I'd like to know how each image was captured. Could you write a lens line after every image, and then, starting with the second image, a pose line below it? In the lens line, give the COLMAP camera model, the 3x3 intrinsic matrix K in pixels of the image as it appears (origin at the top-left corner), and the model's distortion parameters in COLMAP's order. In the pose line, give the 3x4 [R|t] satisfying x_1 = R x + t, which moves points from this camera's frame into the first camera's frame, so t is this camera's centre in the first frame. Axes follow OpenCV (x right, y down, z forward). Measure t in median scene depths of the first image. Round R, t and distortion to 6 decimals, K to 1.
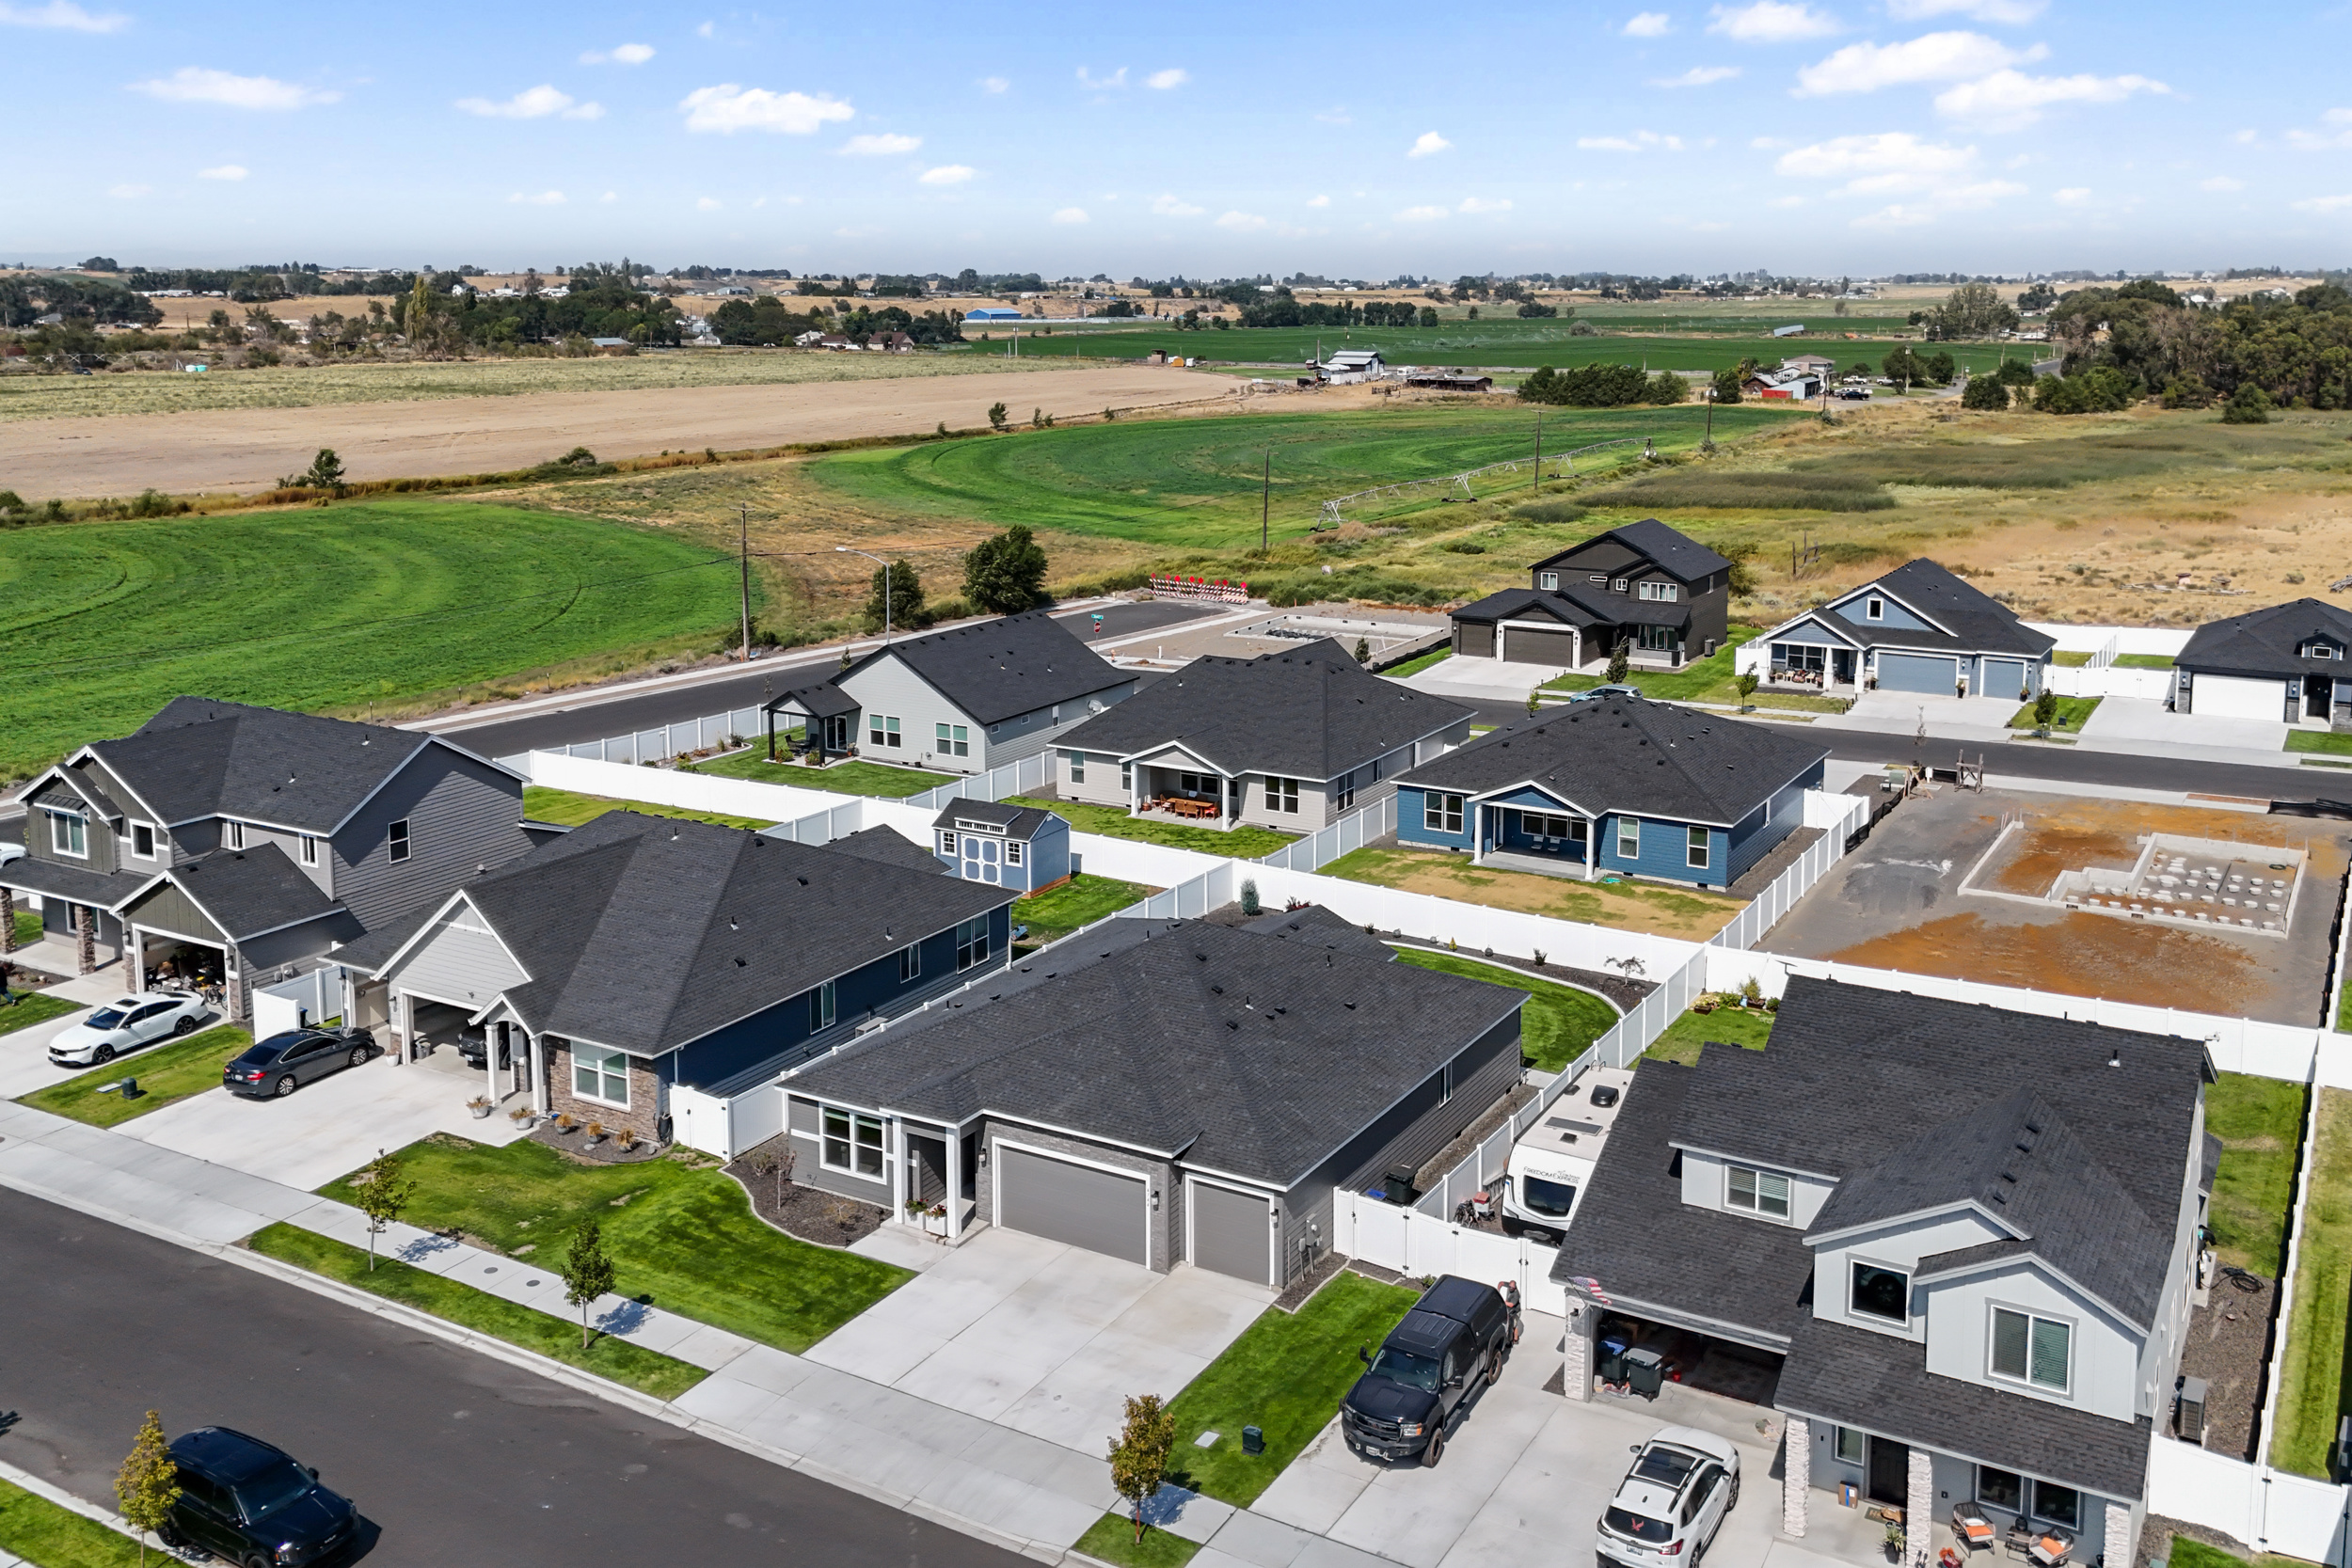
lens RADIAL K [[2421.9, 0, 1087.1], [0, 2421.9, 604.5], [0, 0, 1]] dist [0.074045, -0.043917]
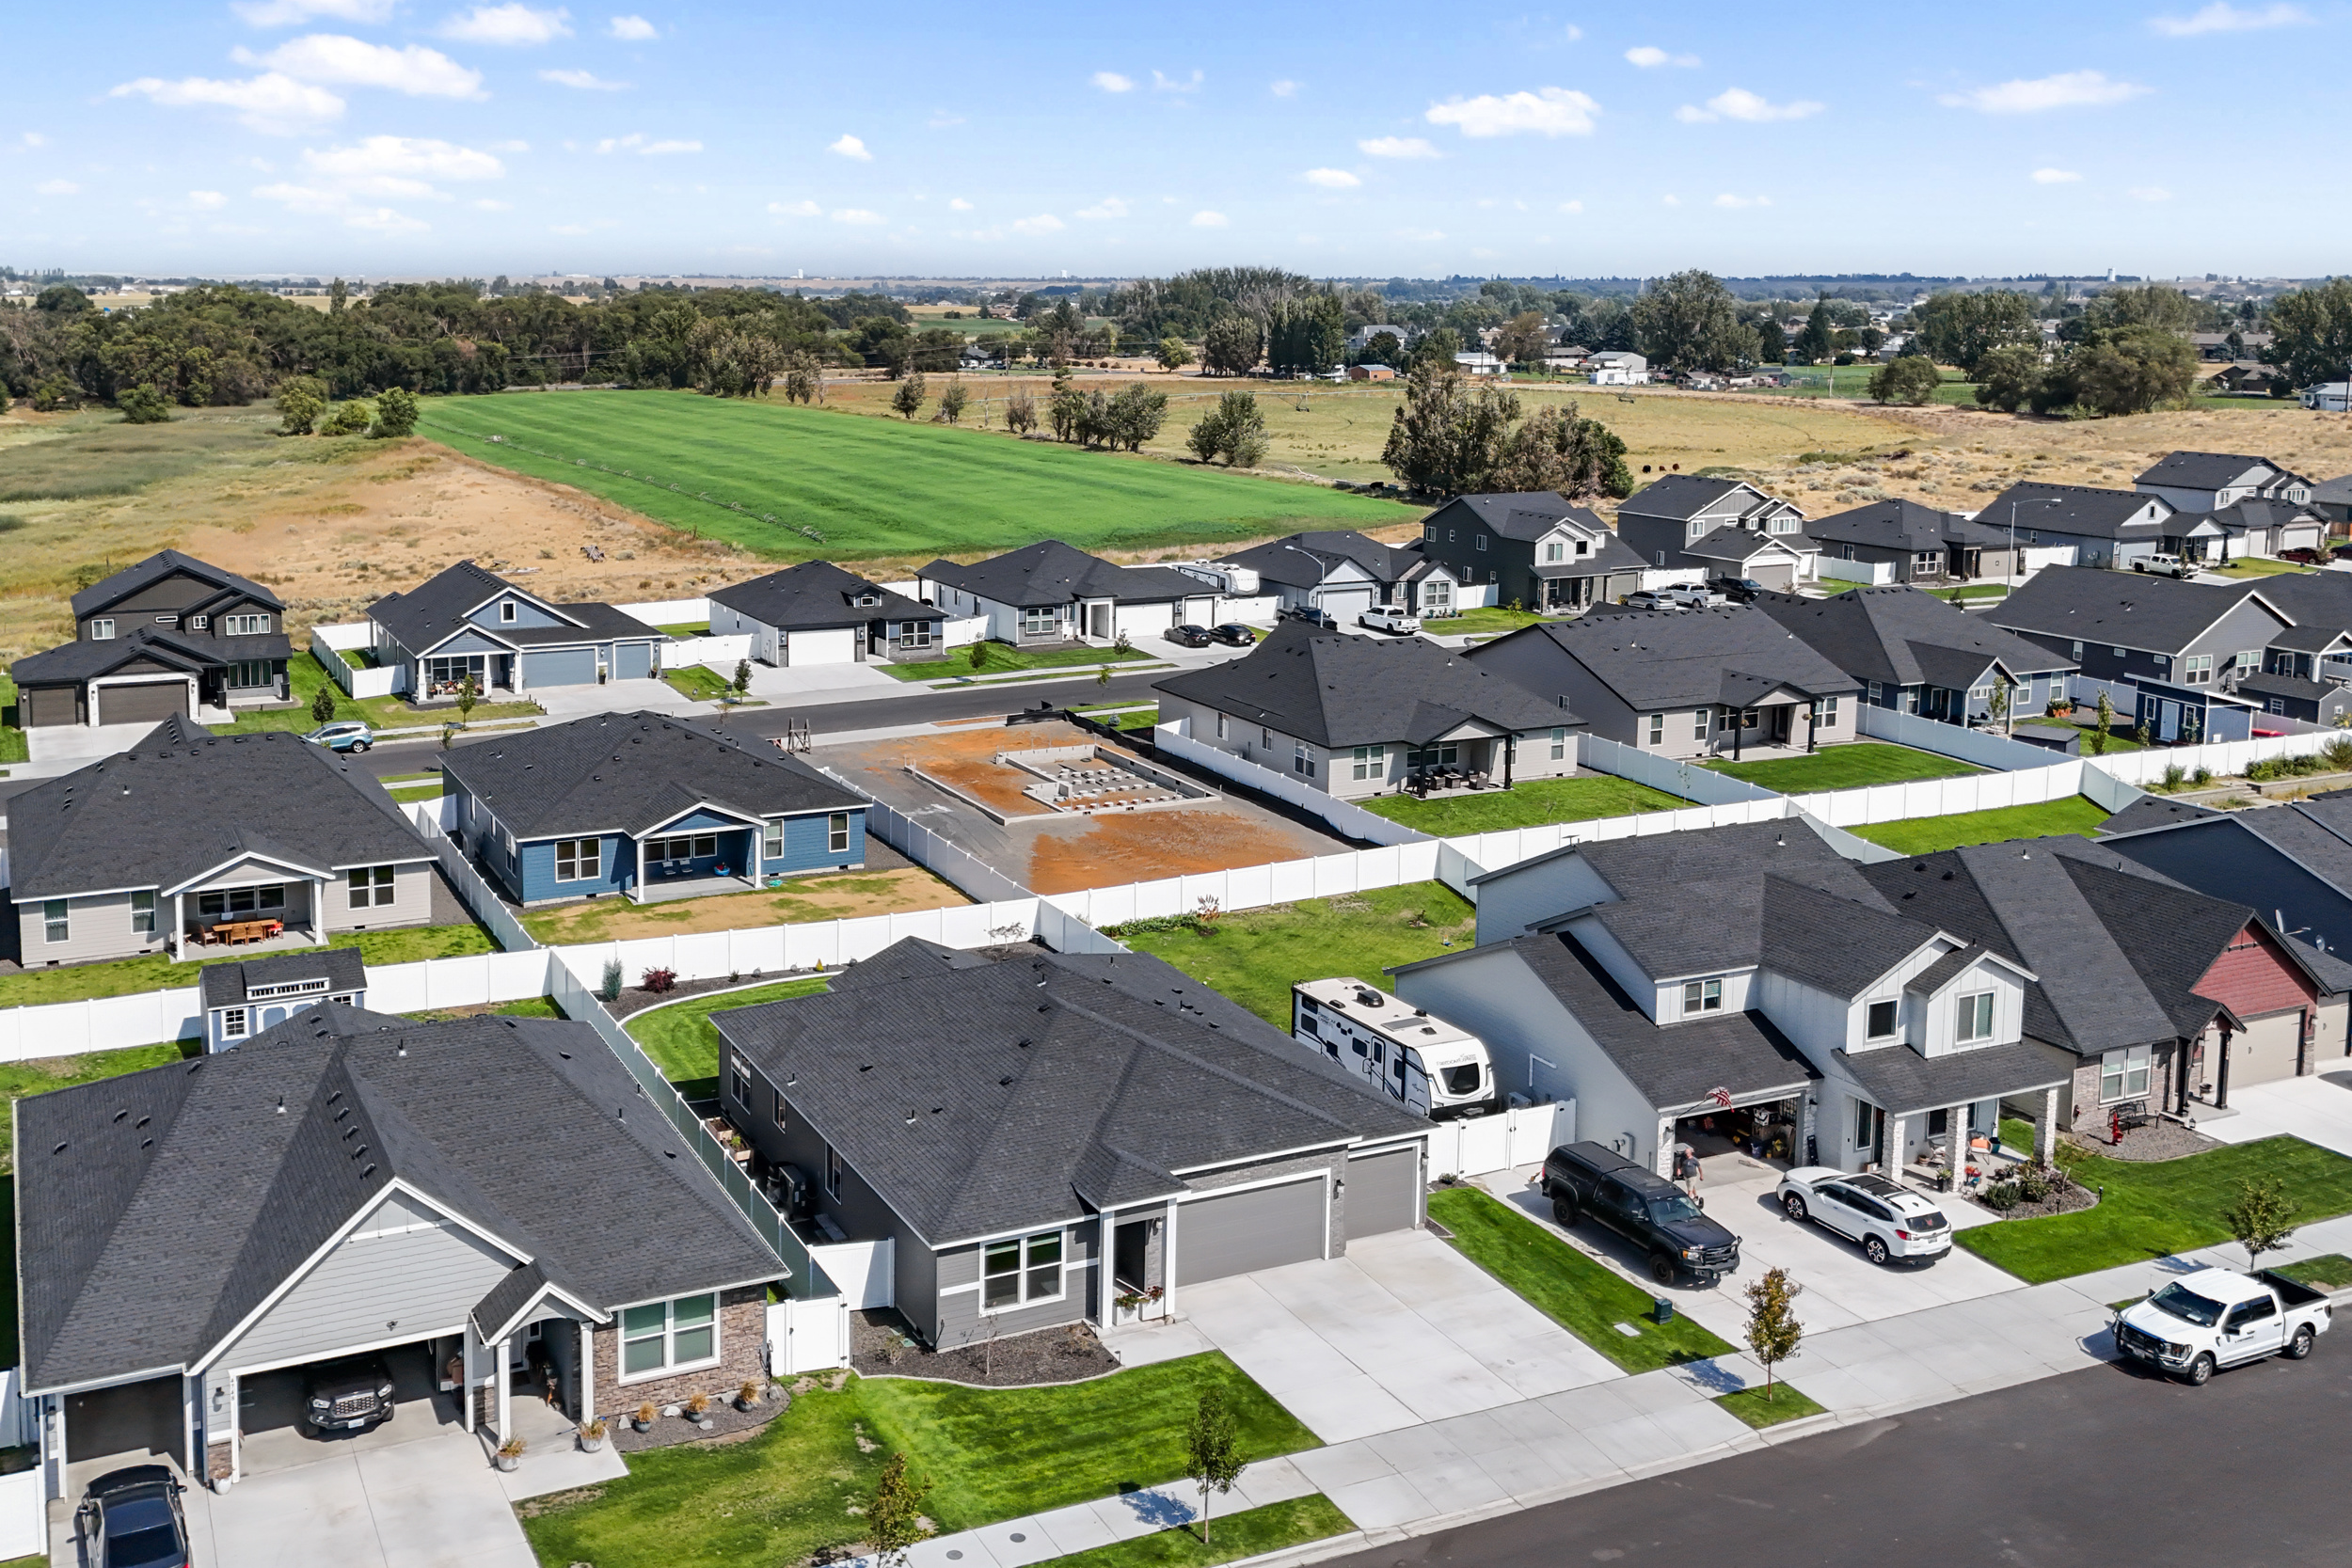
lens RADIAL K [[2339.5, 0, 1298.5], [0, 2339.5, 676.4], [0, 0, 1]] dist [0.071006, -0.030478]
pose [[0.478730, -0.141869, 0.866424, -0.687627], [0.111922, 0.988668, 0.100045, -0.060500], [-0.870799, 0.049077, 0.489184, 0.438139]]
